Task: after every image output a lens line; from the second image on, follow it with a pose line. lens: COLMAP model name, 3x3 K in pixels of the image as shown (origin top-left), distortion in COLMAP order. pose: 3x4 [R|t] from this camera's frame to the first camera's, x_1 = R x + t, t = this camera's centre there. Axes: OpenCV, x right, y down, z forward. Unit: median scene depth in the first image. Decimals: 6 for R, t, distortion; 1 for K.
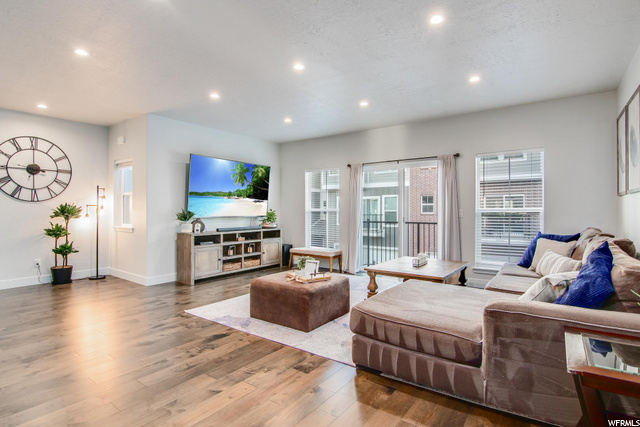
lens RADIAL K [[325.4, 0, 321.1], [0, 325.4, 211.8], [0, 0, 1]] dist [0.005573, -0.010211]
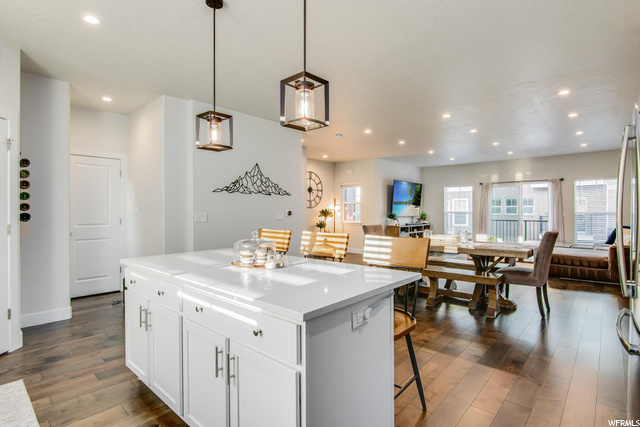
lens RADIAL K [[325.4, 0, 315.3], [0, 325.4, 214.5], [0, 0, 1]] dist [0.005573, -0.010211]
pose [[0.994883, -0.000645, -0.101034, -0.650741], [0.001242, 0.999982, 0.005845, -0.005468], [0.101029, -0.005941, 0.994866, -0.761592]]
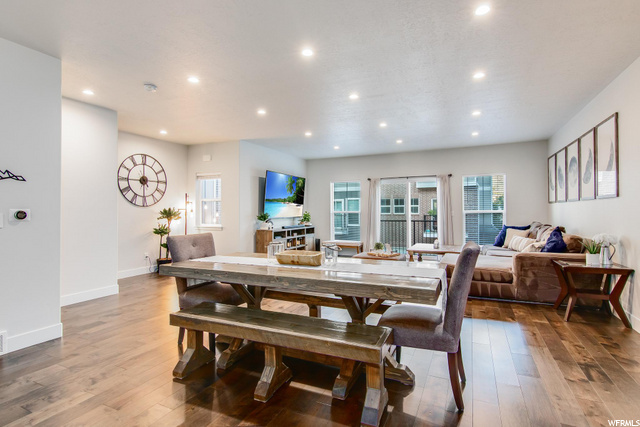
lens RADIAL K [[325.4, 0, 318.3], [0, 325.4, 210.7], [0, 0, 1]] dist [0.005573, -0.010211]
pose [[0.980695, -0.004432, 0.195491, -0.458454], [0.005676, 0.999967, -0.005801, -0.004458], [-0.195459, 0.006798, 0.980688, -0.338700]]
